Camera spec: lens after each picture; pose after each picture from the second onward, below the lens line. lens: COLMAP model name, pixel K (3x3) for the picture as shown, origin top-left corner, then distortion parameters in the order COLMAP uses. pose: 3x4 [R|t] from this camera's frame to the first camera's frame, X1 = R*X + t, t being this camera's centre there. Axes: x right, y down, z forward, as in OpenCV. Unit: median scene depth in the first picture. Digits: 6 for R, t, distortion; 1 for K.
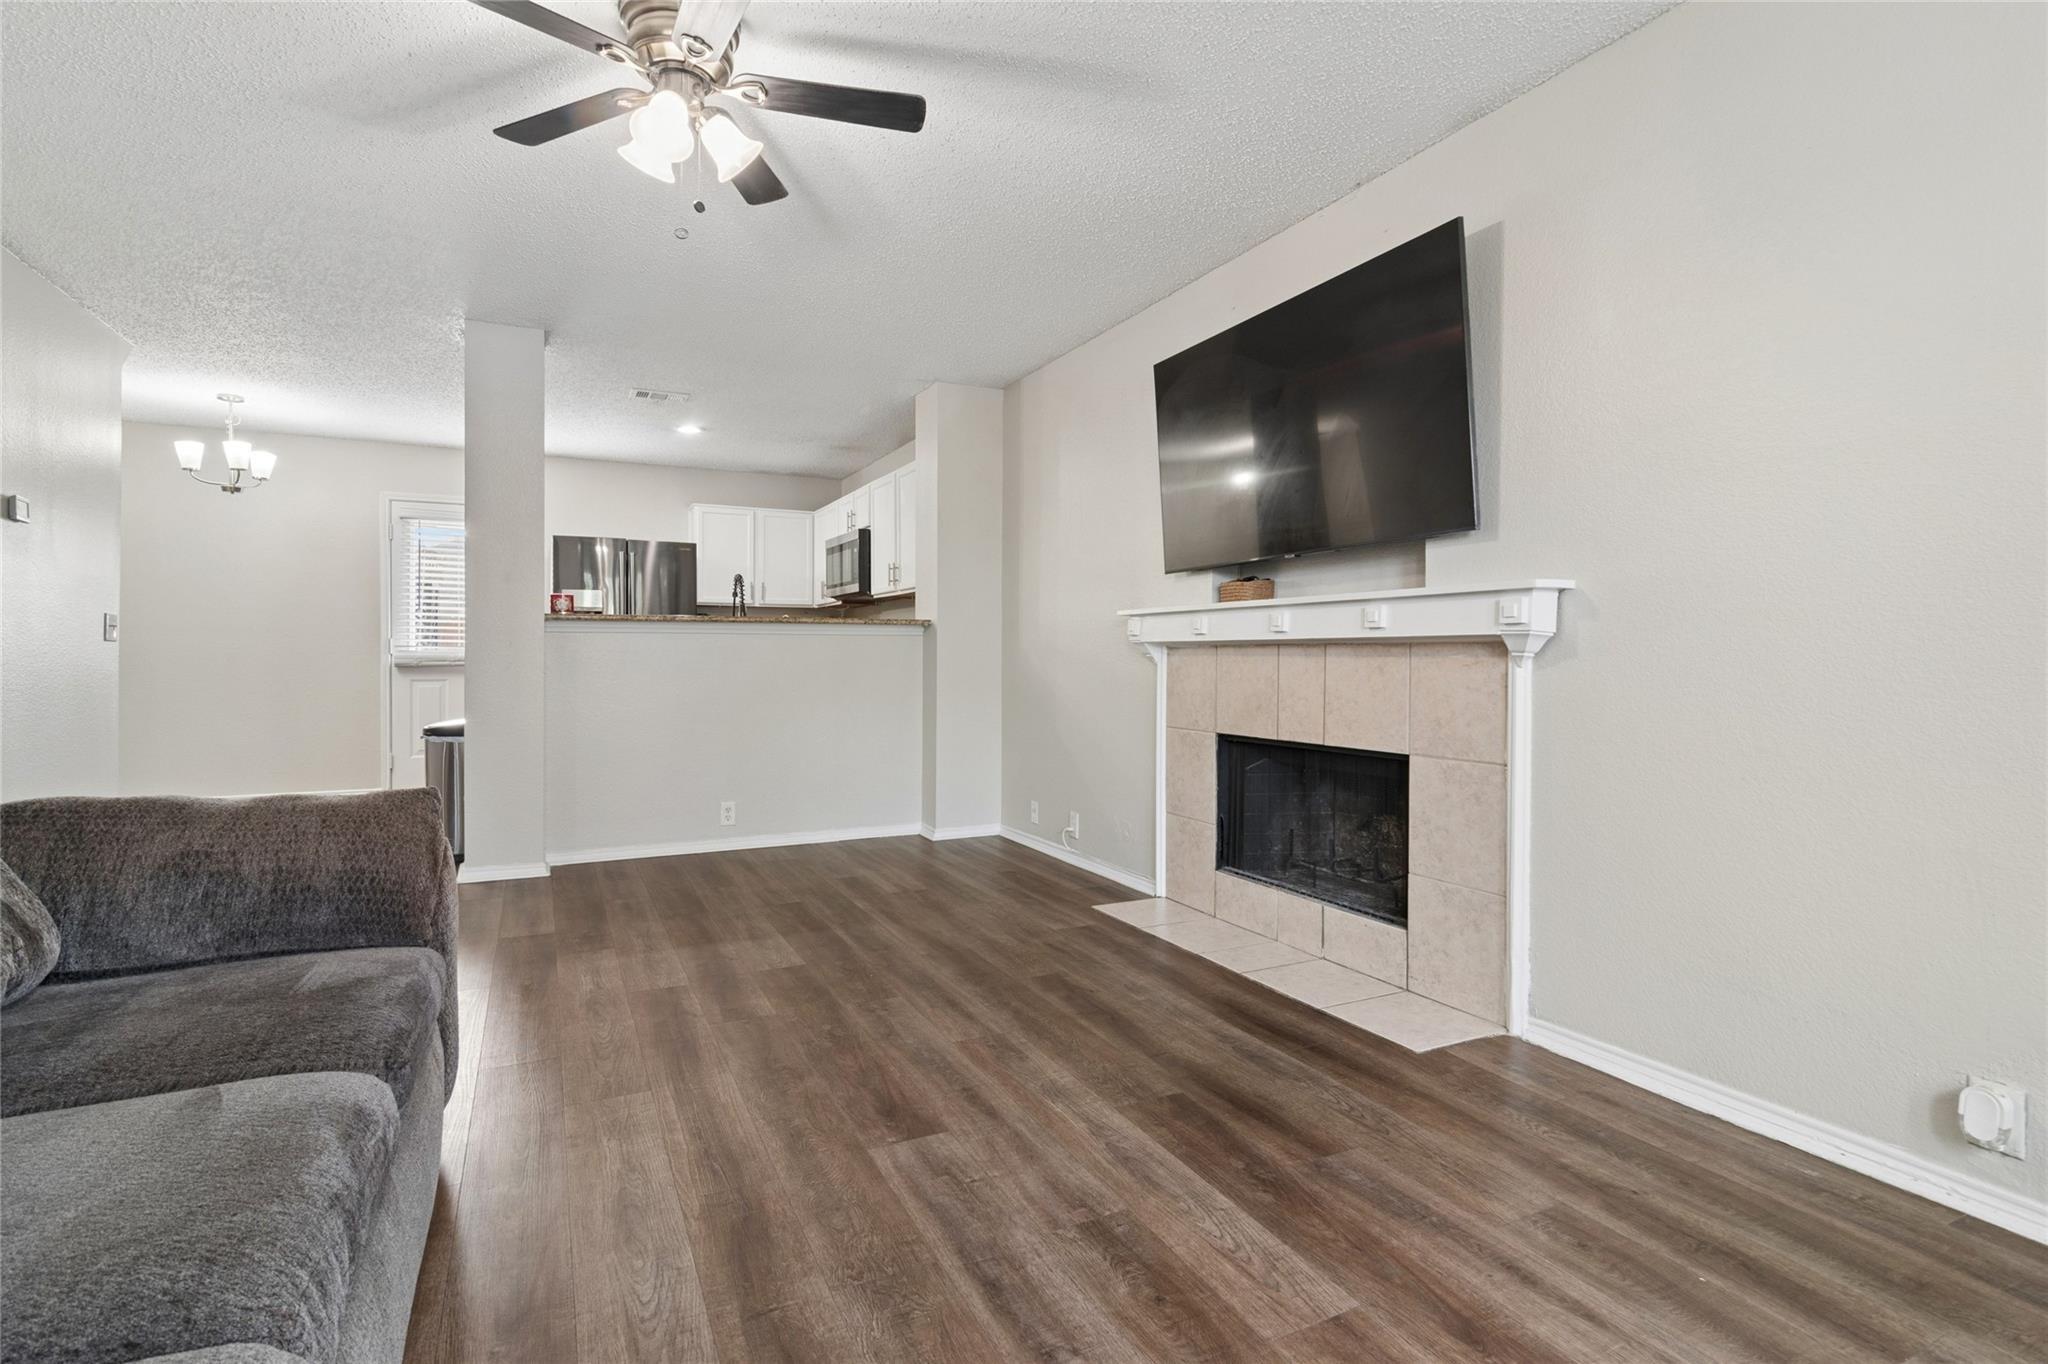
lens RADIAL K [[991.7, 0, 1035.0], [0, 991.7, 658.2], [0, 0, 1]] dist [0.001162, -0.000800]
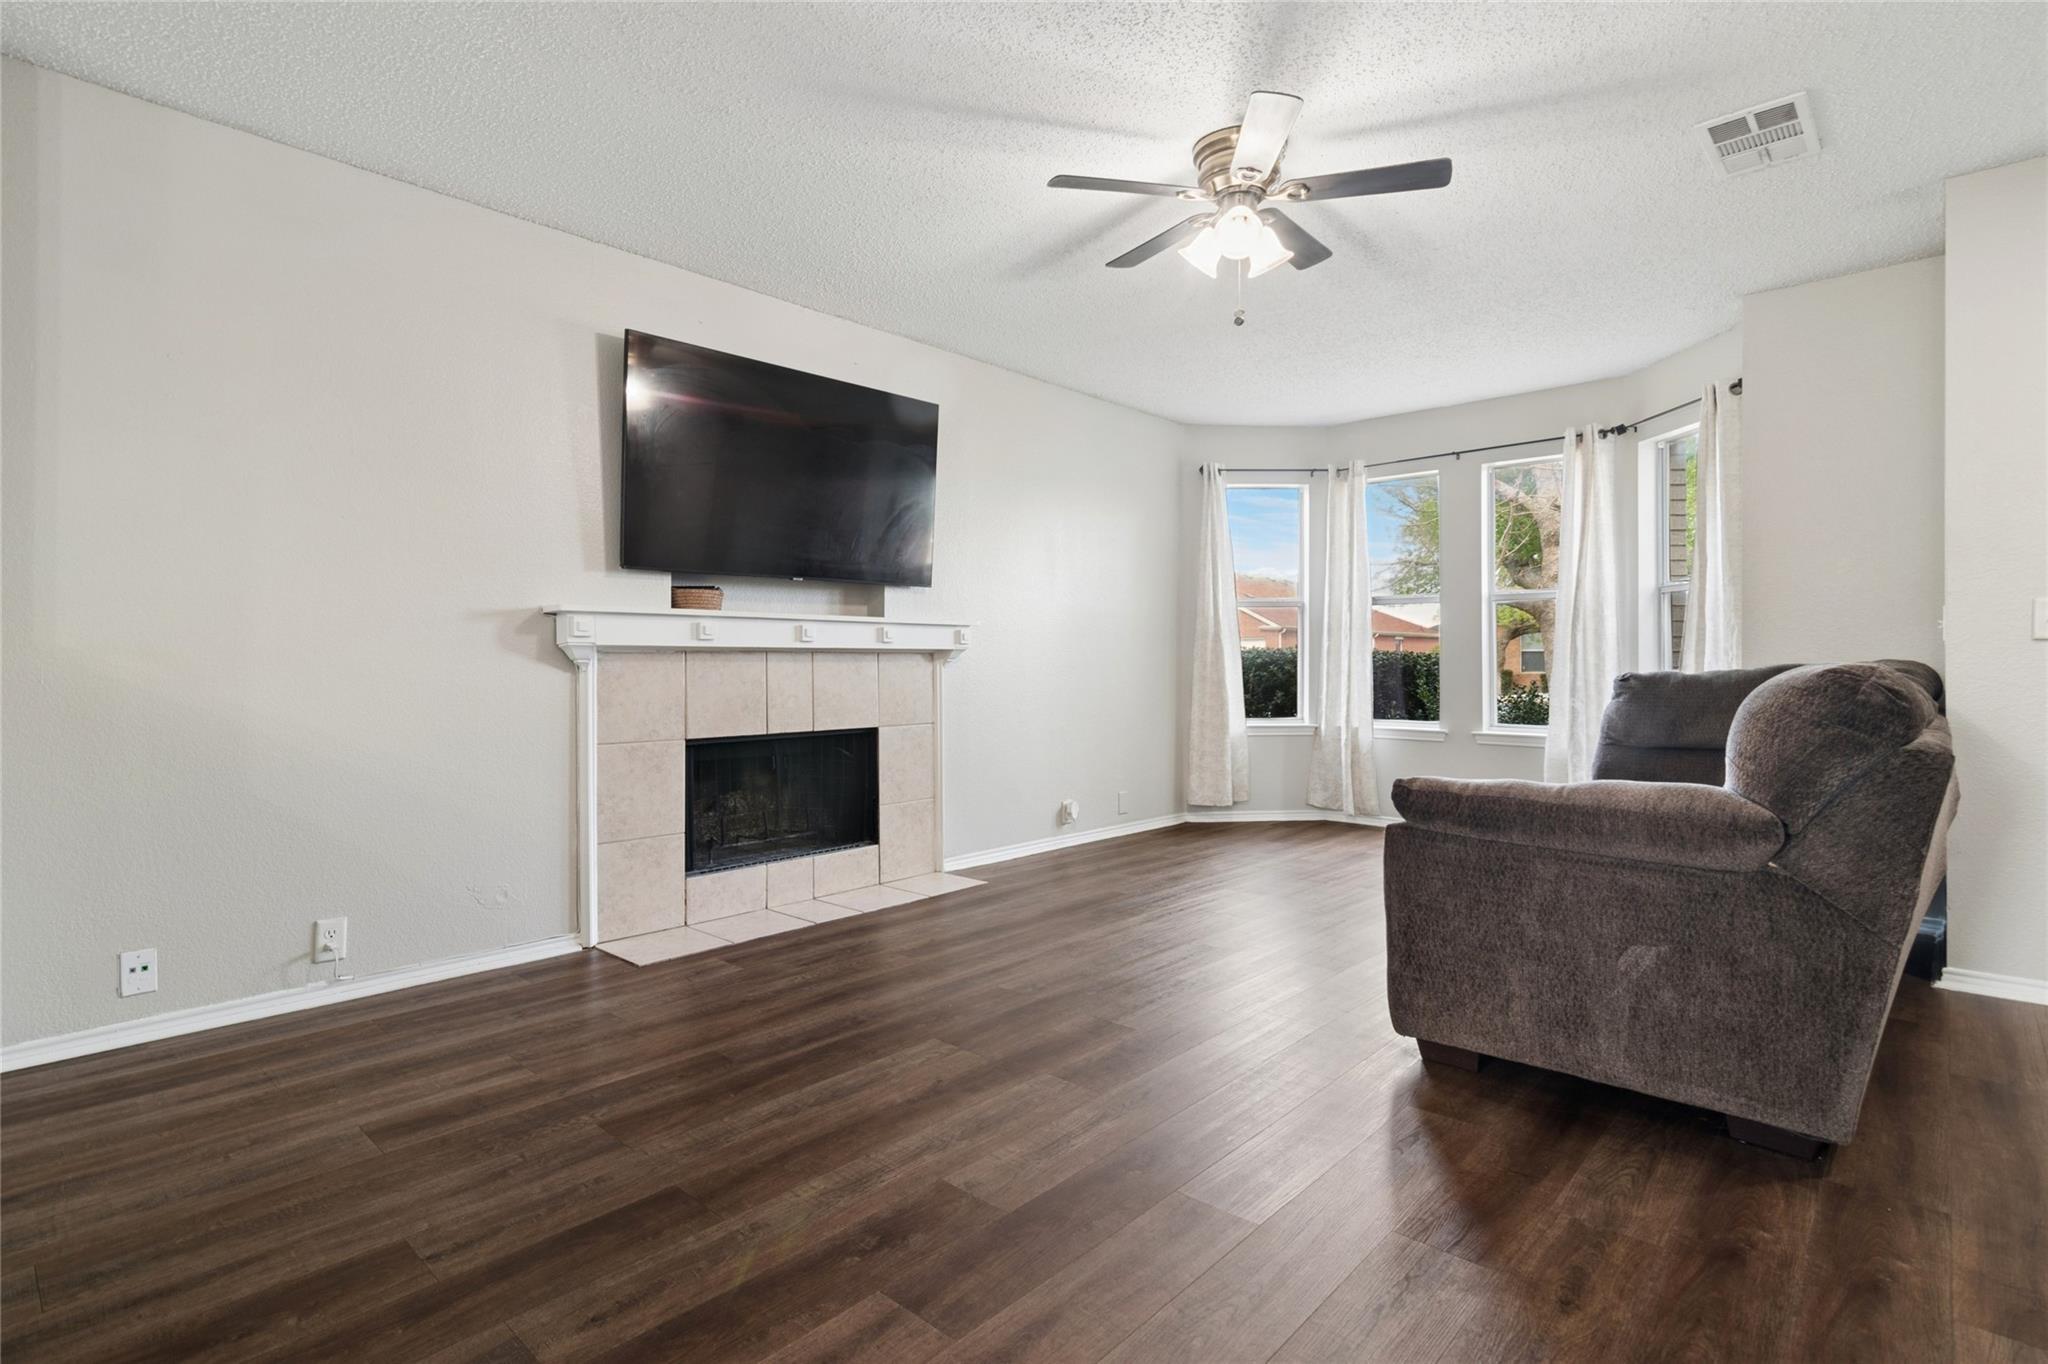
lens RADIAL K [[991.7, 0, 1035.0], [0, 991.7, 658.2], [0, 0, 1]] dist [0.001162, -0.000800]
pose [[-0.362890, 0.004270, 0.931822, -0.943859], [0.004201, 0.999987, -0.002946, -0.001247], [-0.931823, 0.002846, -0.362903, 1.125089]]
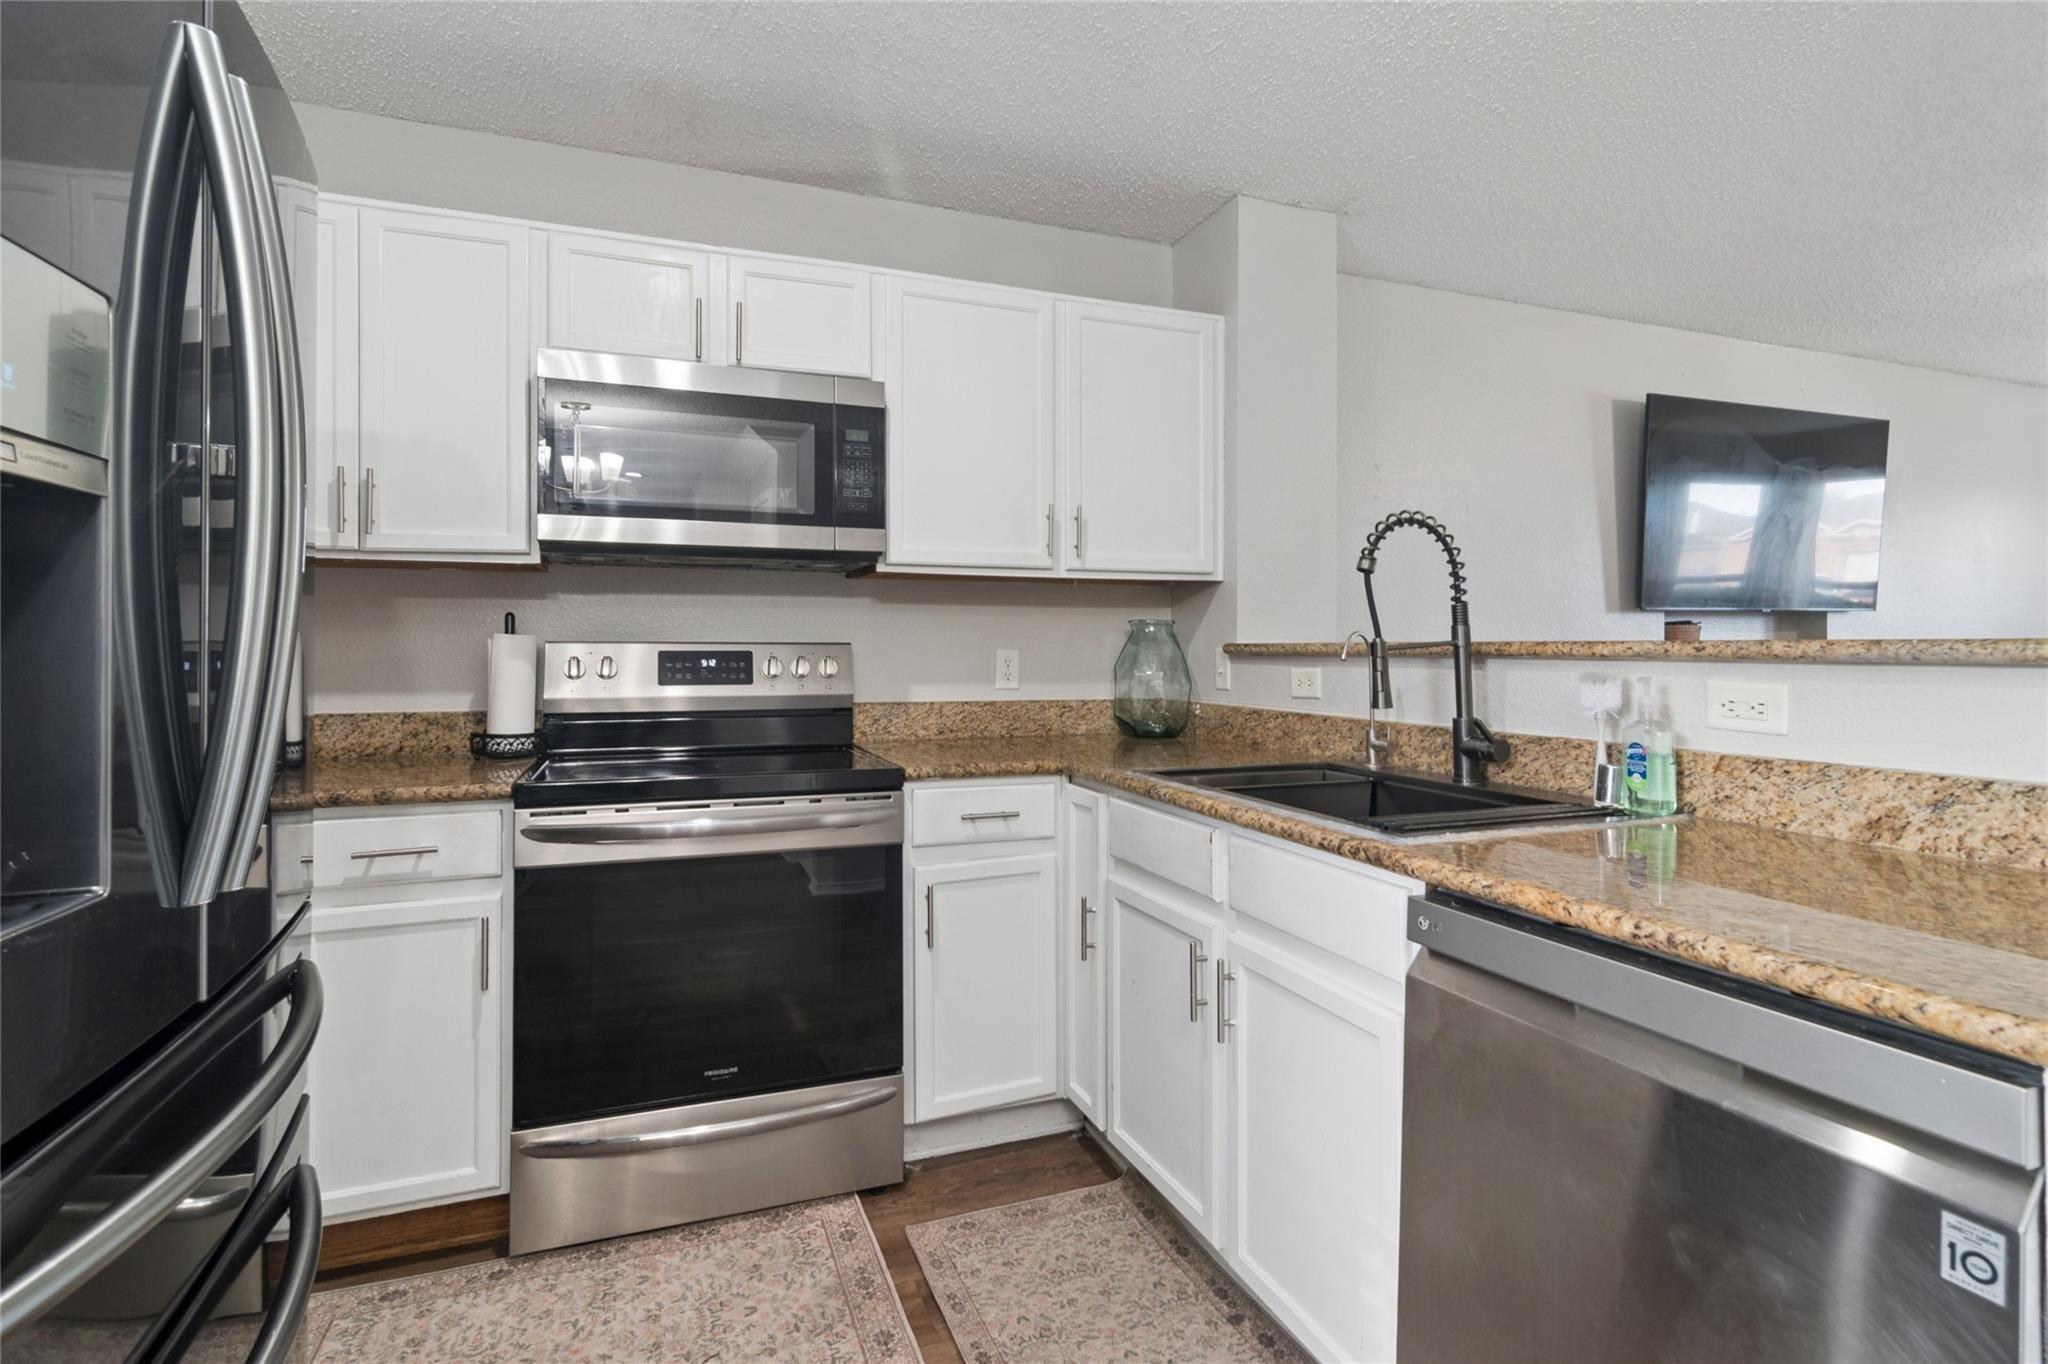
lens RADIAL K [[1000.1, 0, 1037.7], [0, 1000.1, 640.3], [0, 0, 1]] dist [-0.000509, -0.001353]
pose [[0.097257, 0.004970, 0.995247, -1.031917], [0.004914, 0.999973, -0.005474, -0.060772], [-0.995247, 0.005423, 0.097230, 1.713232]]
